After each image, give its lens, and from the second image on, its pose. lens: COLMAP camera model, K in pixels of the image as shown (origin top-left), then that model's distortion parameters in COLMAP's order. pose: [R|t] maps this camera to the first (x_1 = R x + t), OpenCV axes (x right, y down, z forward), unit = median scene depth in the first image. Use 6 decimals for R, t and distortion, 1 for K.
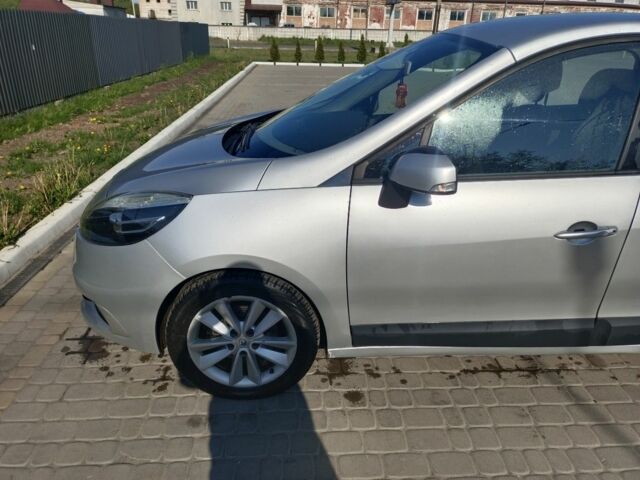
lens RADIAL K [[471.6, 0, 319.6], [0, 471.6, 238.7], [0, 0, 1]] dist [0.052565, -0.061385]
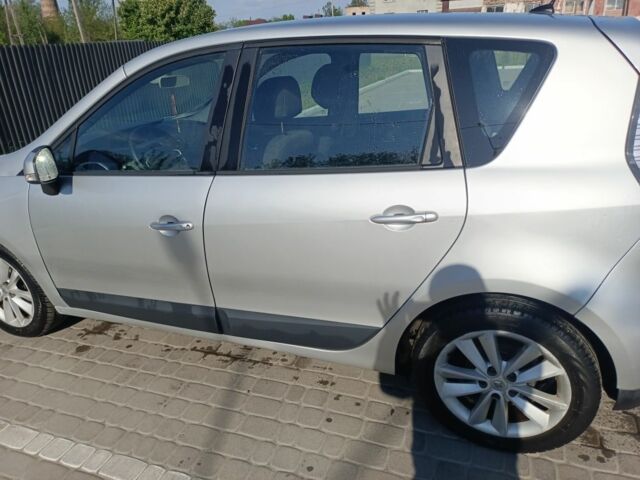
lens RADIAL K [[471.6, 0, 315.6], [0, 471.6, 240.9], [0, 0, 1]] dist [0.052565, -0.061385]
pose [[0.916069, 0.083060, -0.392325, 1.032486], [-0.087451, 0.996146, 0.006700, -0.009905], [0.391369, 0.028172, 0.919802, 0.079409]]
